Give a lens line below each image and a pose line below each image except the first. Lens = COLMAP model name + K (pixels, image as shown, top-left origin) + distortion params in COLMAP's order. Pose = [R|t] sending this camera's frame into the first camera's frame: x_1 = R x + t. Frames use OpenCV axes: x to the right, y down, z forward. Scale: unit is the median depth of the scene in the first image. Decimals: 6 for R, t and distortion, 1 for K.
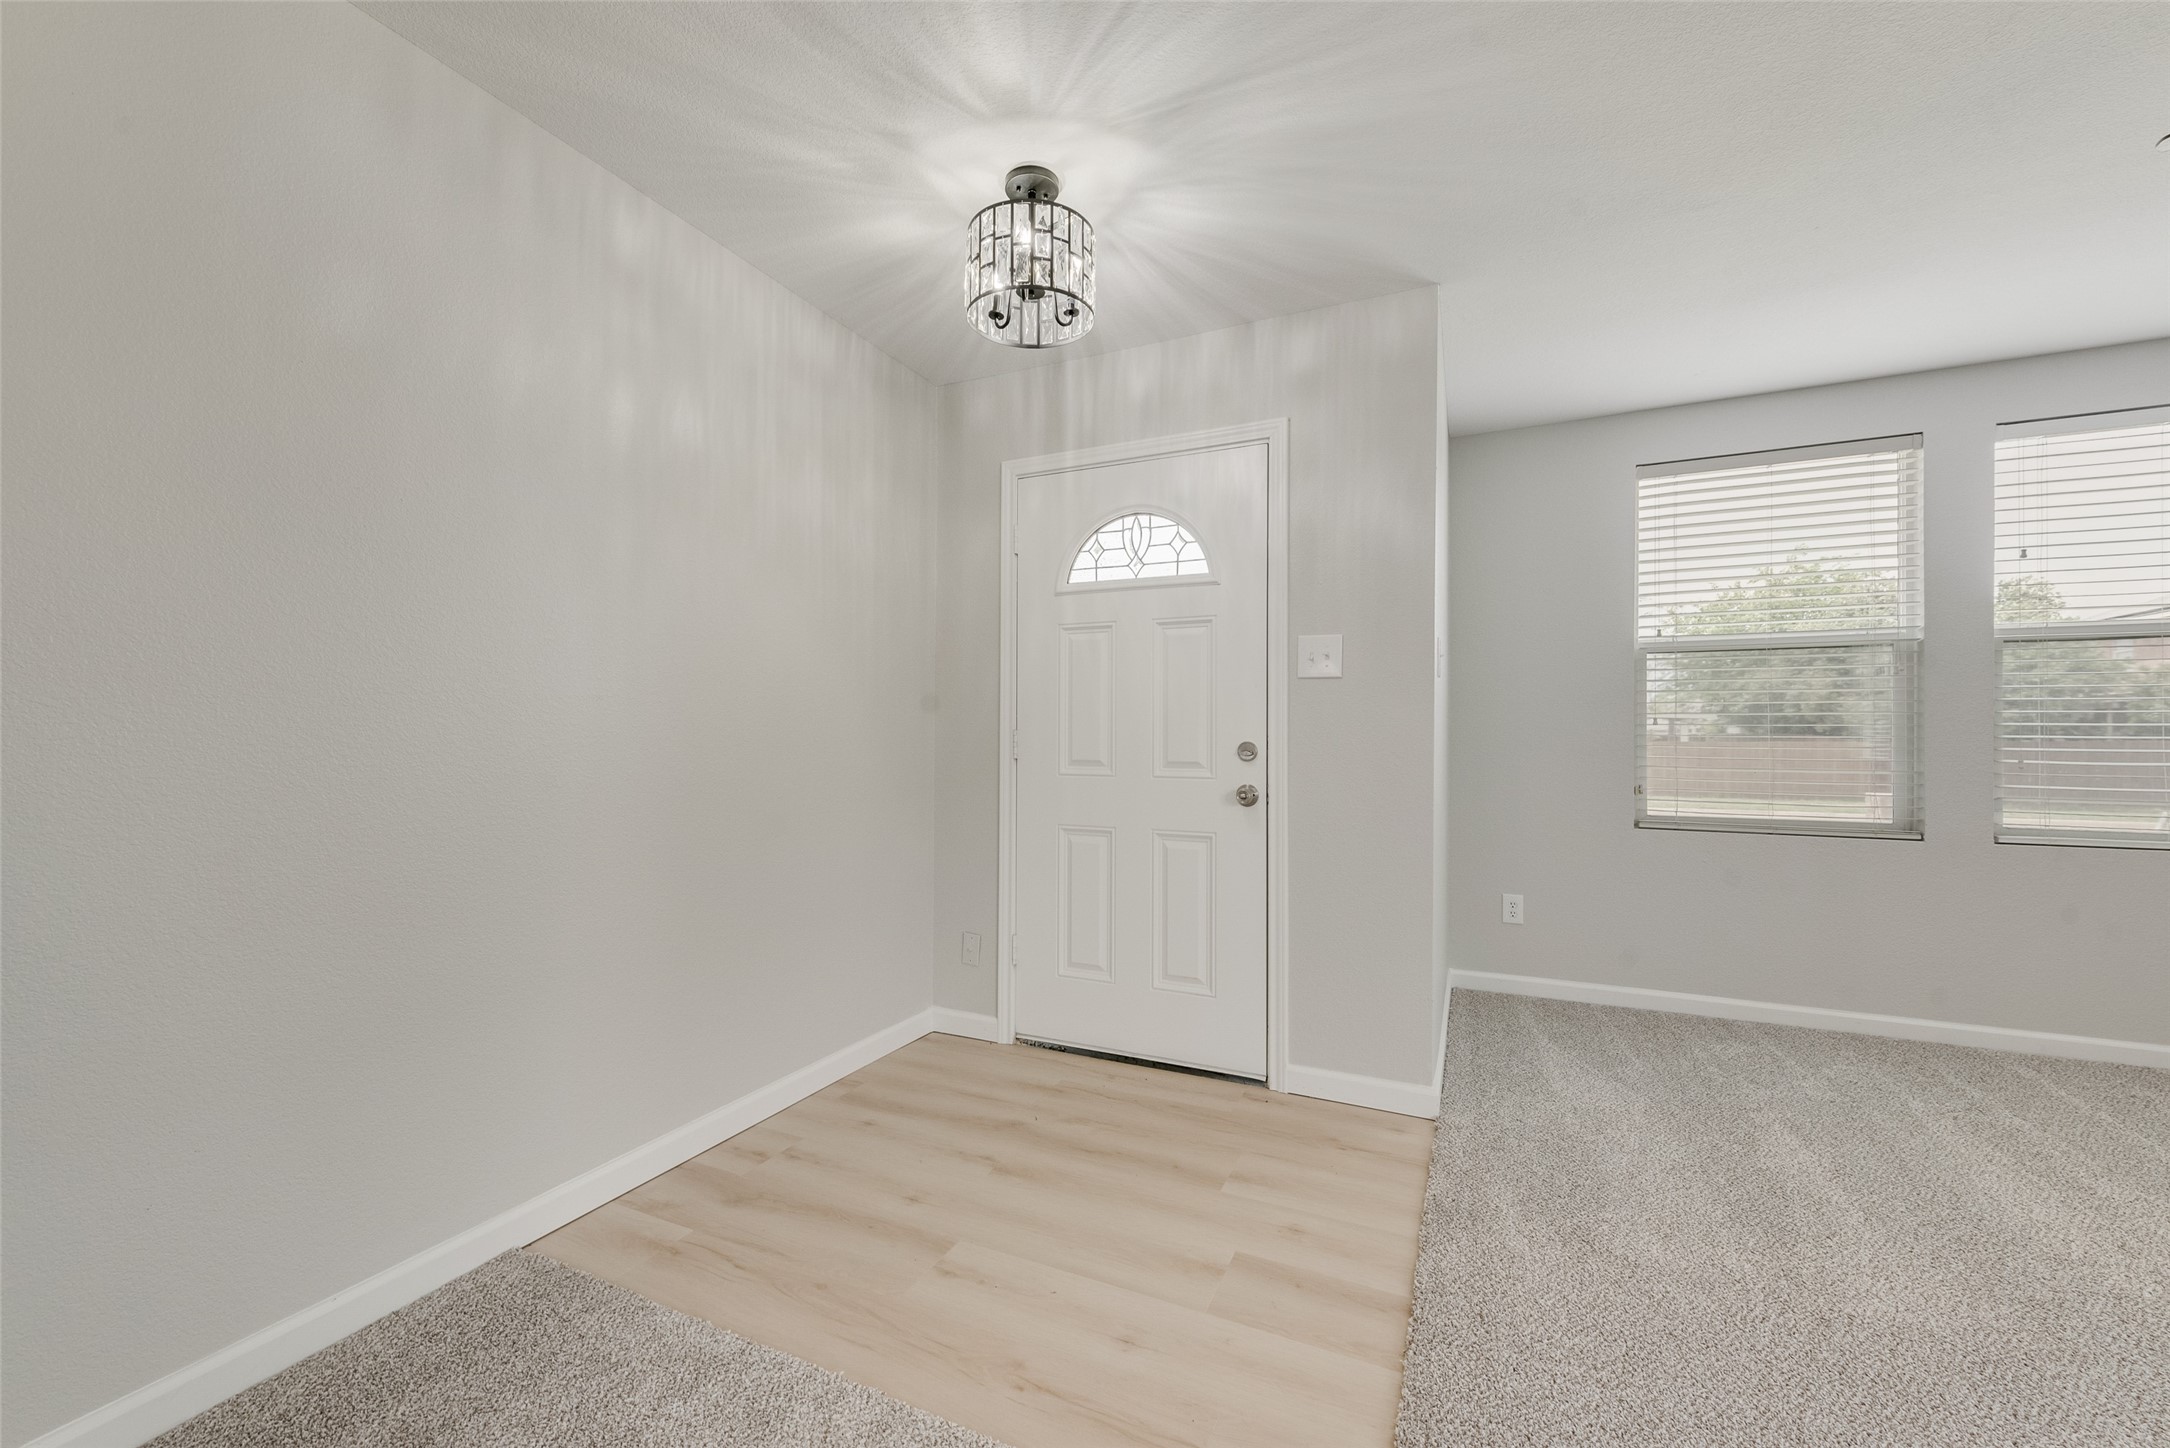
lens RADIAL K [[846.7, 0, 1086.3], [0, 846.7, 734.1], [0, 0, 1]] dist [0.018602, -0.006842]
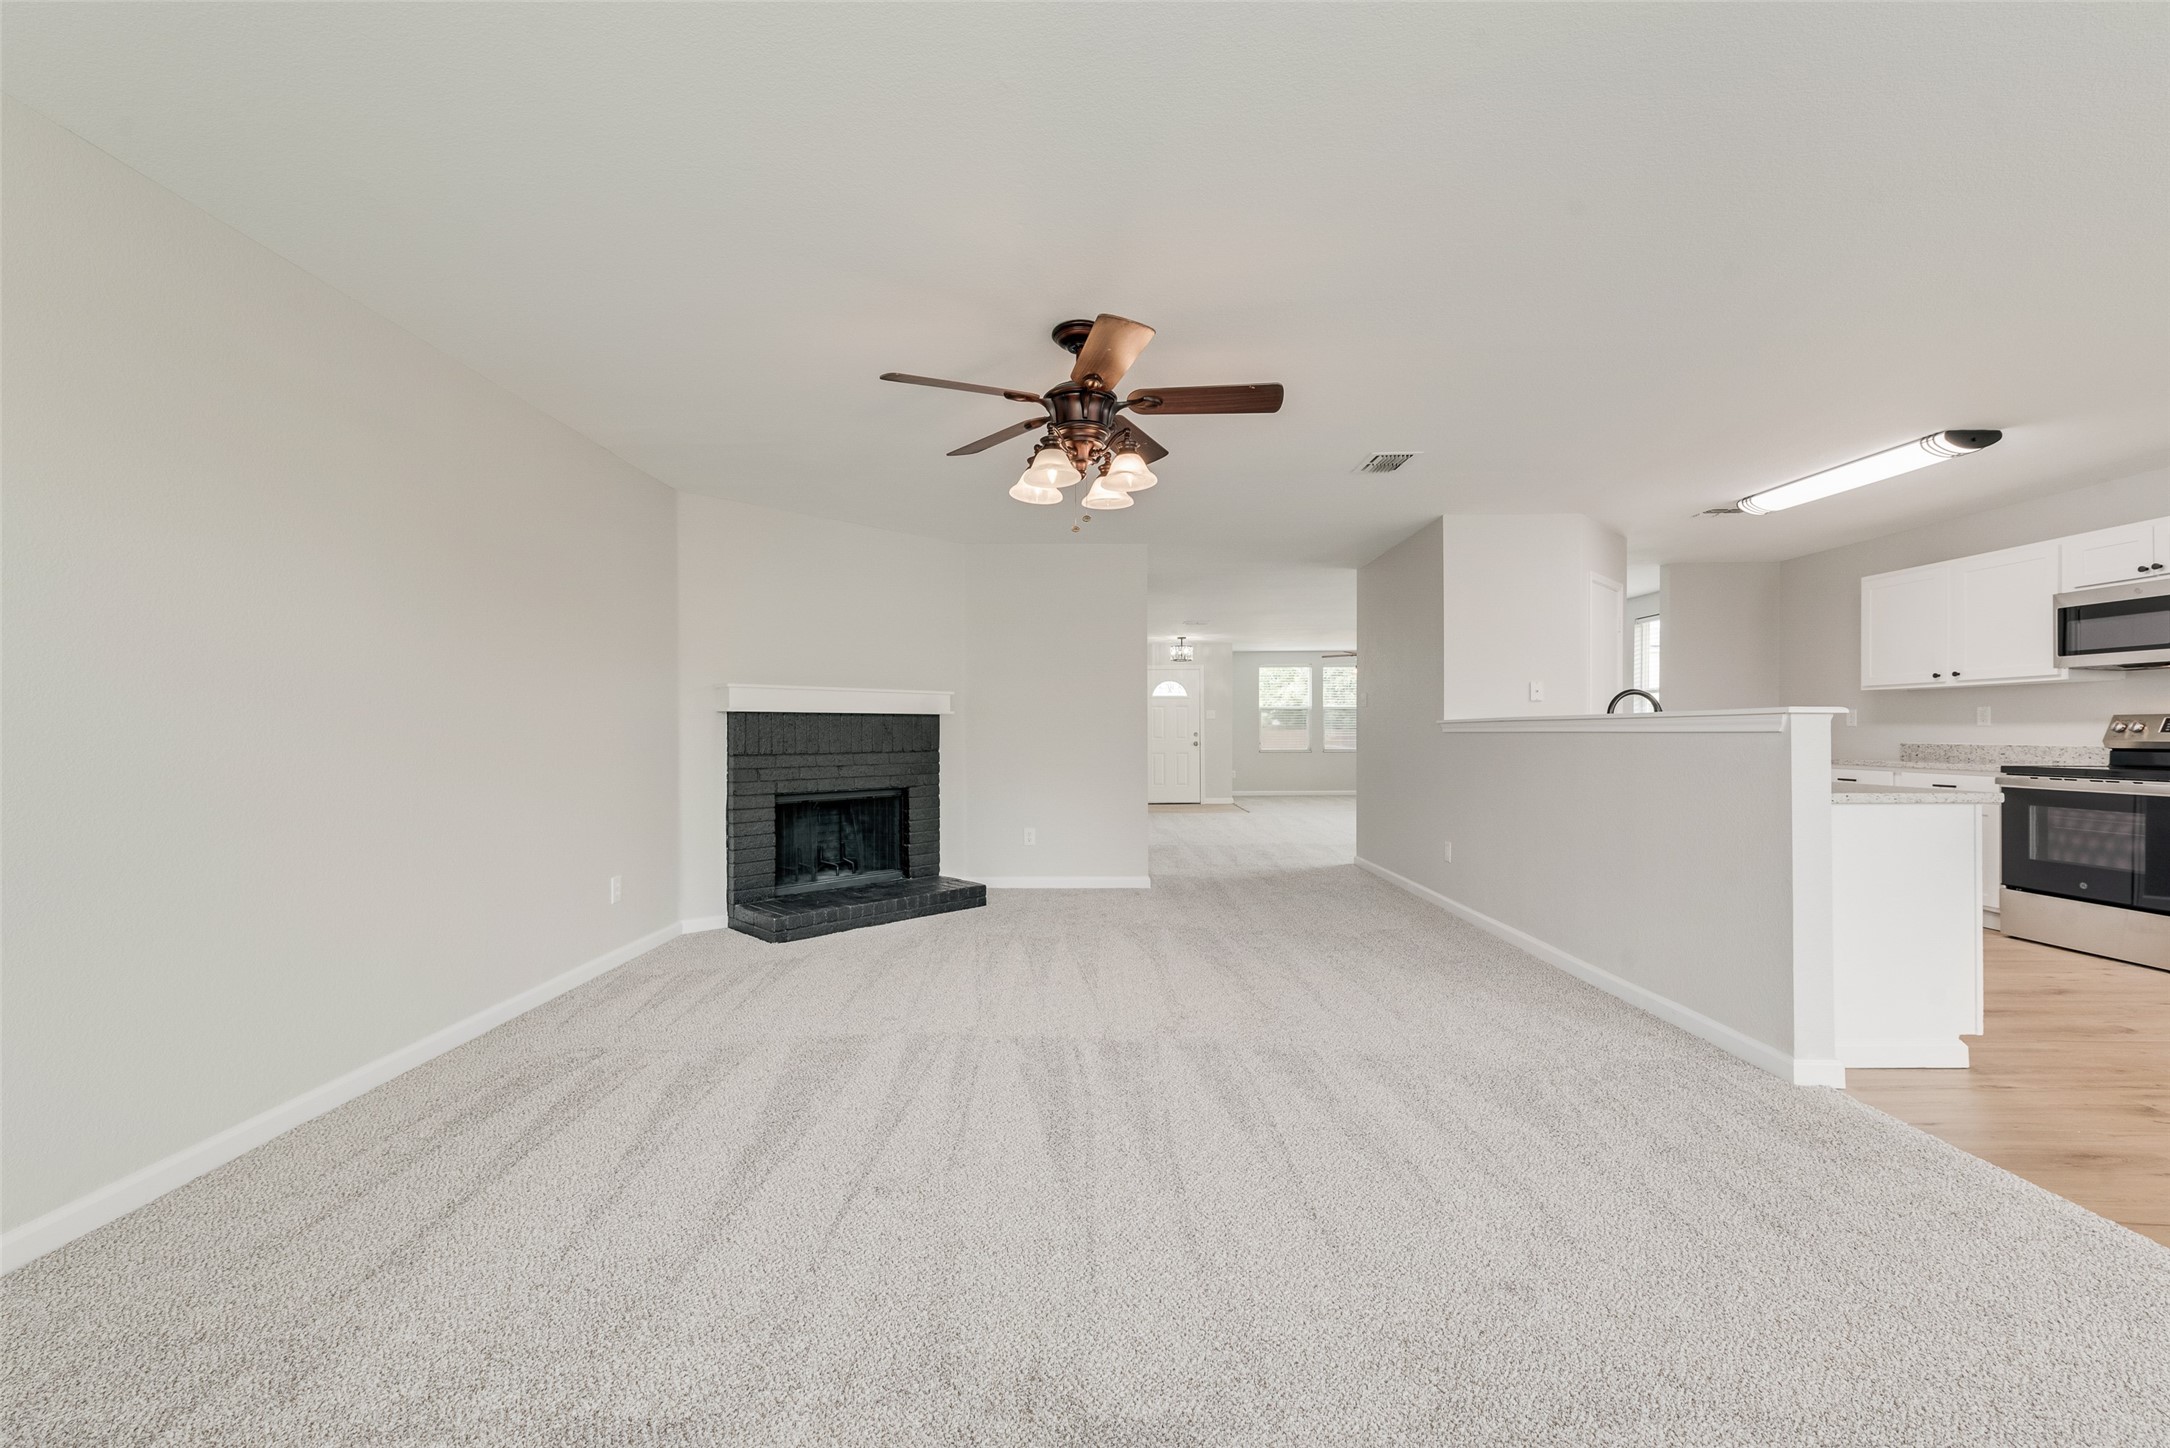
lens RADIAL K [[846.7, 0, 1086.3], [0, 846.7, 734.1], [0, 0, 1]] dist [0.018602, -0.006842]
pose [[0.909215, -0.009730, 0.416214, -2.125611], [0.006079, 0.999931, 0.010098, -0.029223], [-0.416283, -0.006651, 0.909211, -2.770061]]
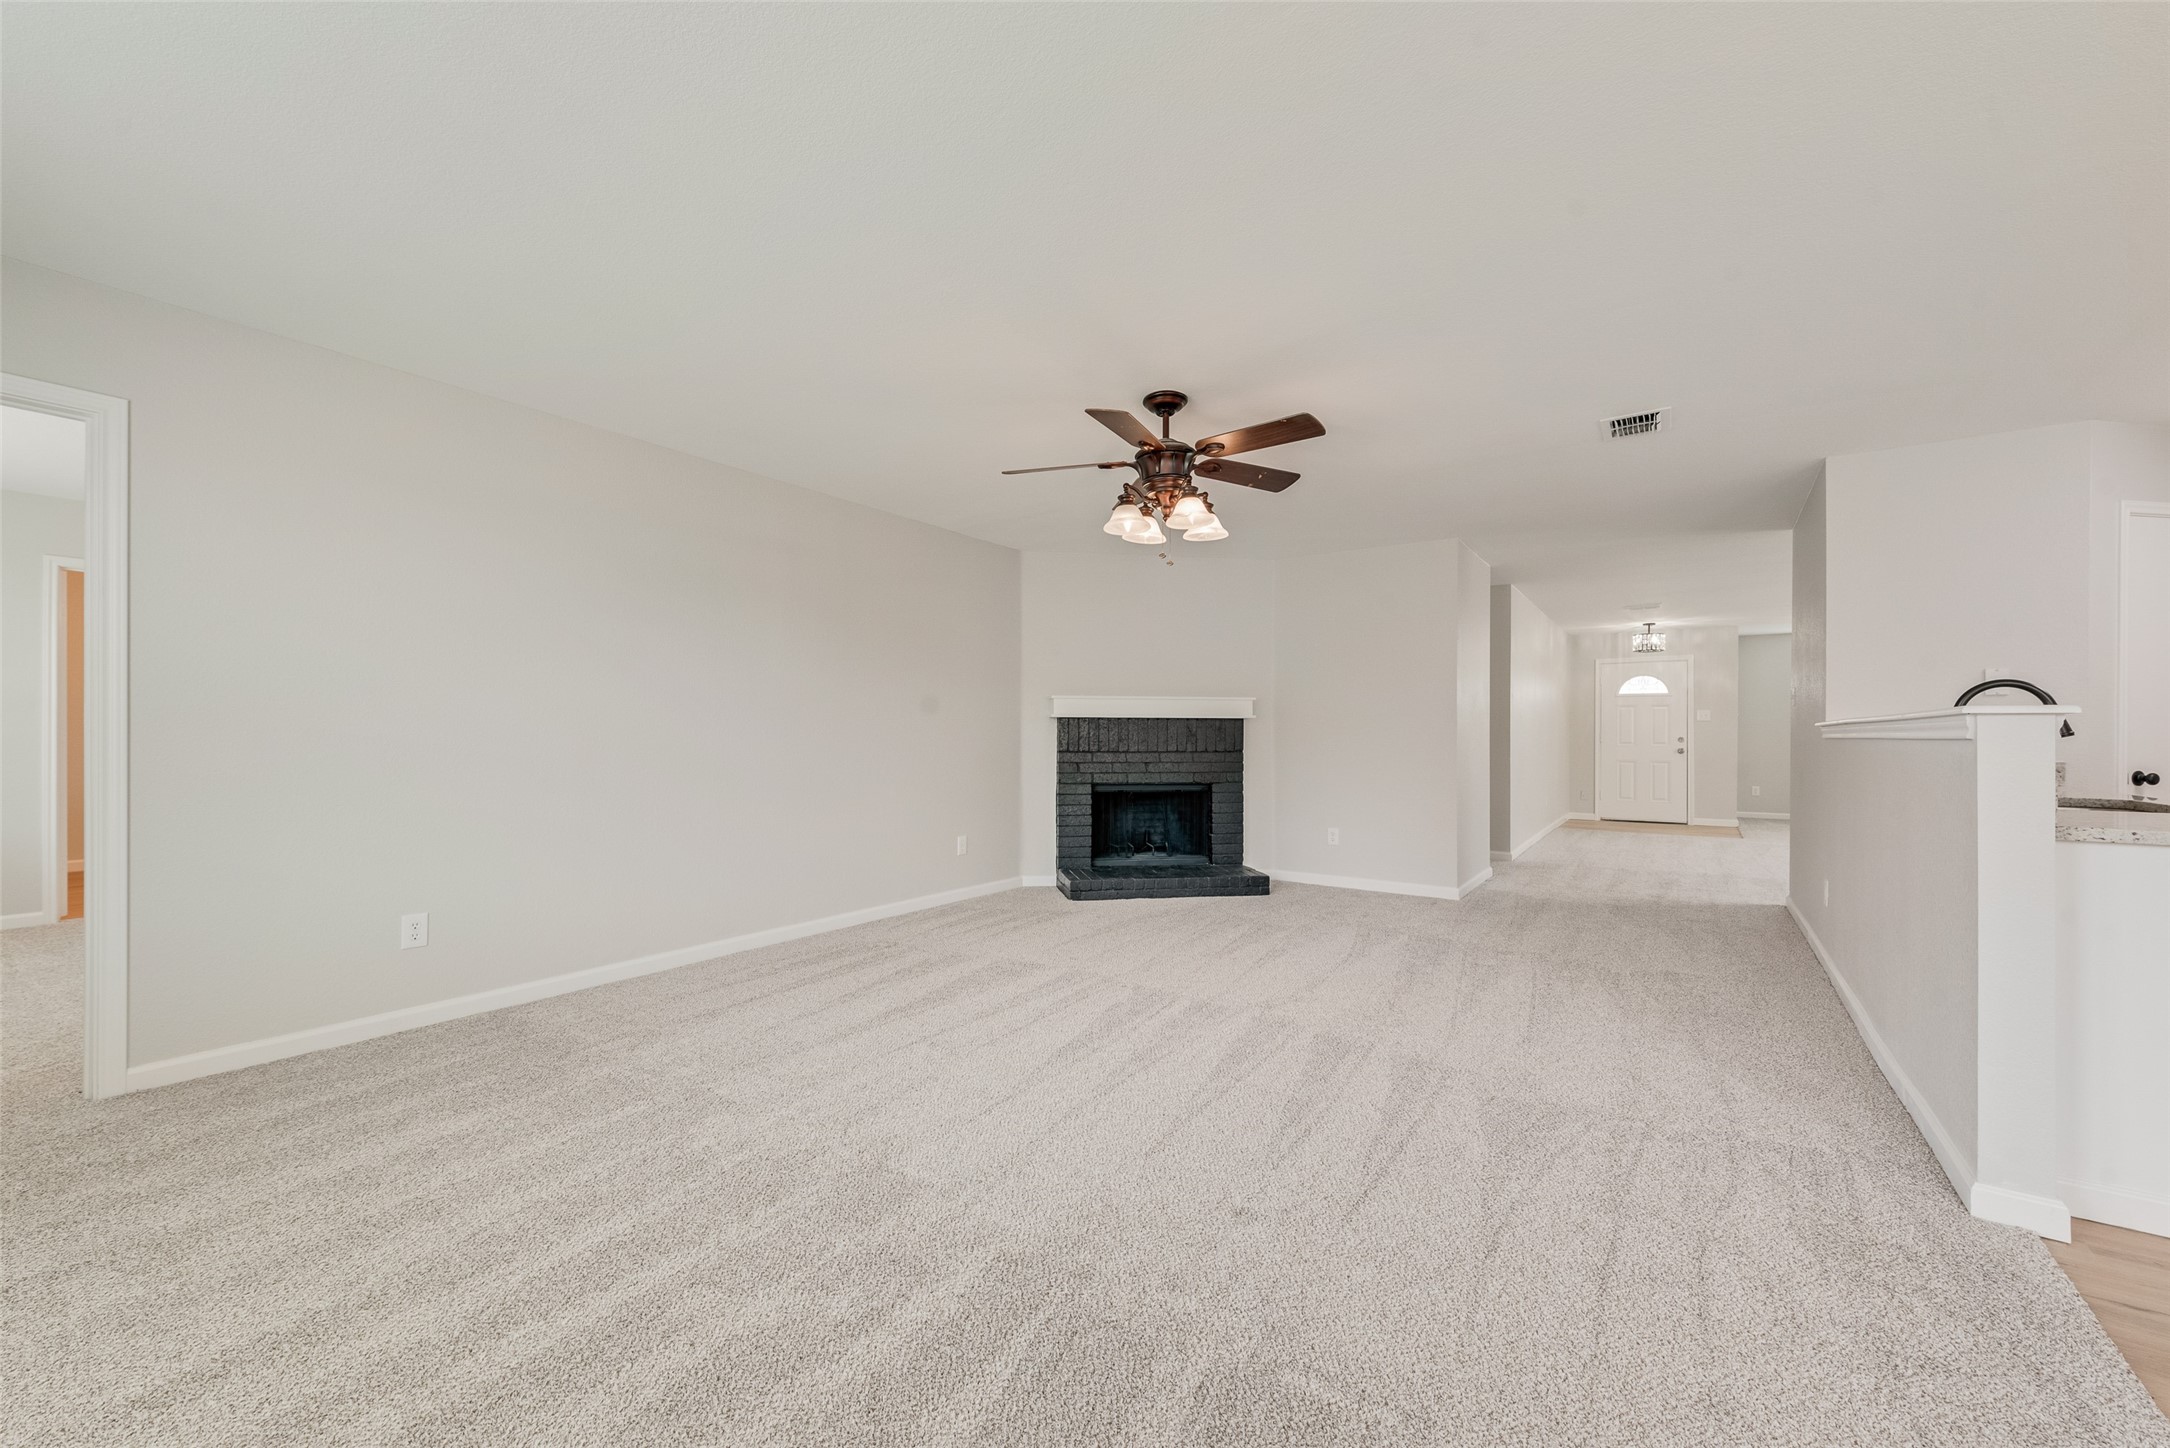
lens RADIAL K [[846.7, 0, 1086.3], [0, 846.7, 734.1], [0, 0, 1]] dist [0.018602, -0.006842]
pose [[0.984498, -0.003865, -0.175351, -1.648313], [0.004489, 0.999985, 0.003162, -0.026247], [0.175336, -0.003900, 0.984501, -3.033258]]
